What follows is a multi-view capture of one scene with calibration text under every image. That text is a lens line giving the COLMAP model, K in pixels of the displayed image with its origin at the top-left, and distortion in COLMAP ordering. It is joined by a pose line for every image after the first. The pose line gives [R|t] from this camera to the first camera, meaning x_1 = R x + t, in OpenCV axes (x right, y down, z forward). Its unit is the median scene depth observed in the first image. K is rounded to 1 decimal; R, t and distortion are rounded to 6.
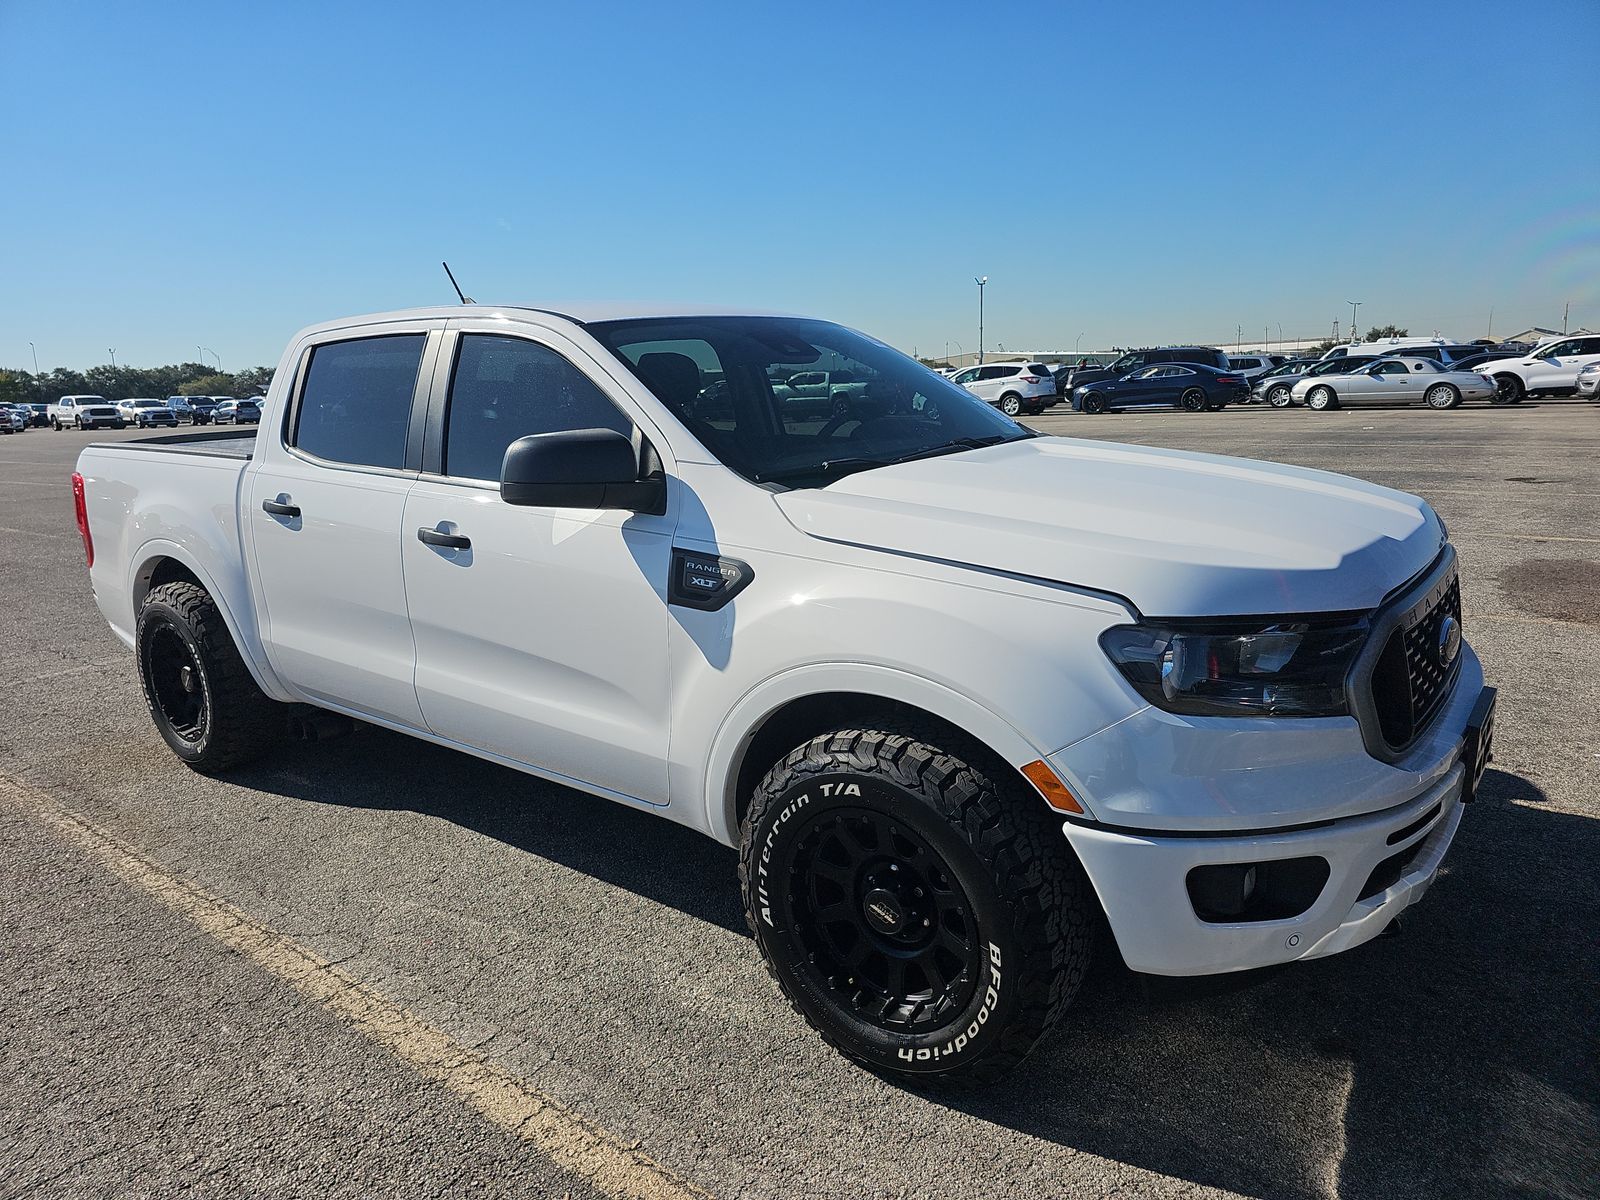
lens RADIAL K [[1081.1, 0, 800.0], [0, 1081.1, 600.0], [0, 0, 1]] dist [-0.010045, -0.005831]
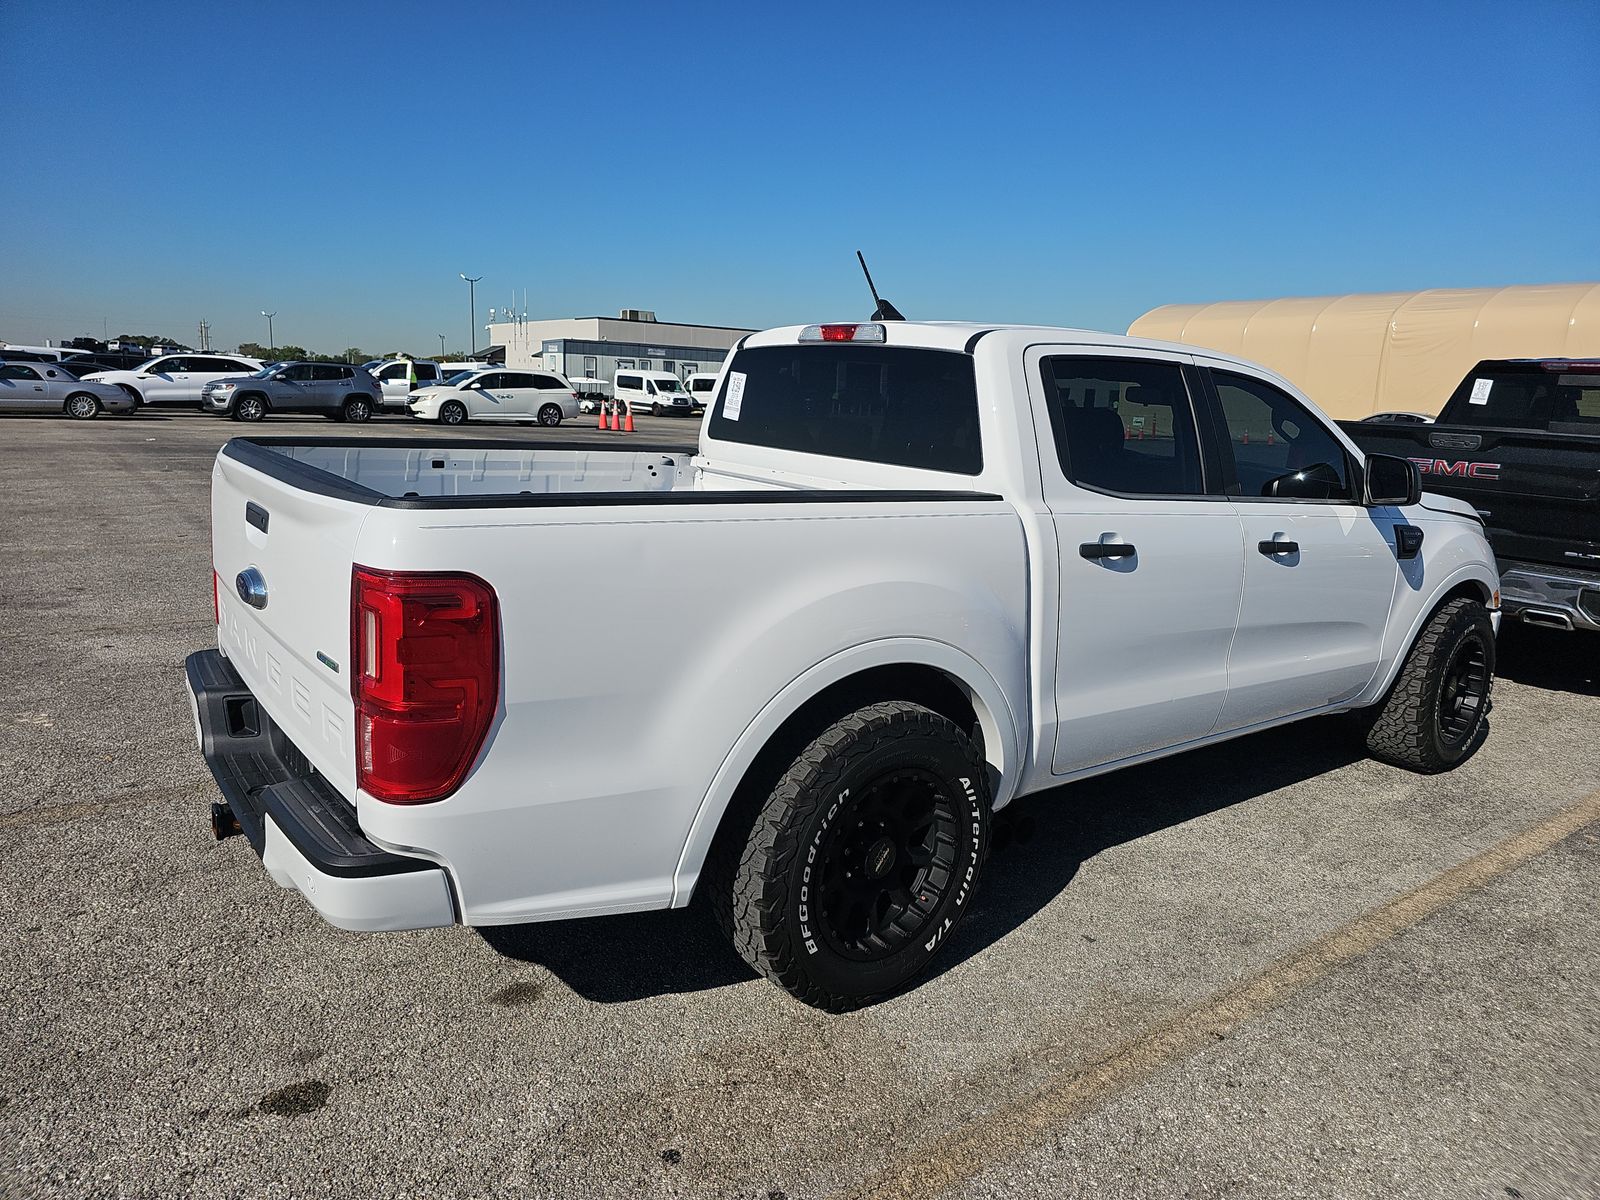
lens RADIAL K [[1081.1, 0, 800.0], [0, 1081.1, 600.0], [0, 0, 1]] dist [-0.010045, -0.005831]
pose [[0.245861, -0.132971, 0.960141, -0.195864], [0.140815, 0.984937, 0.100347, -0.023443], [-0.959022, 0.110531, 0.260882, 0.147547]]
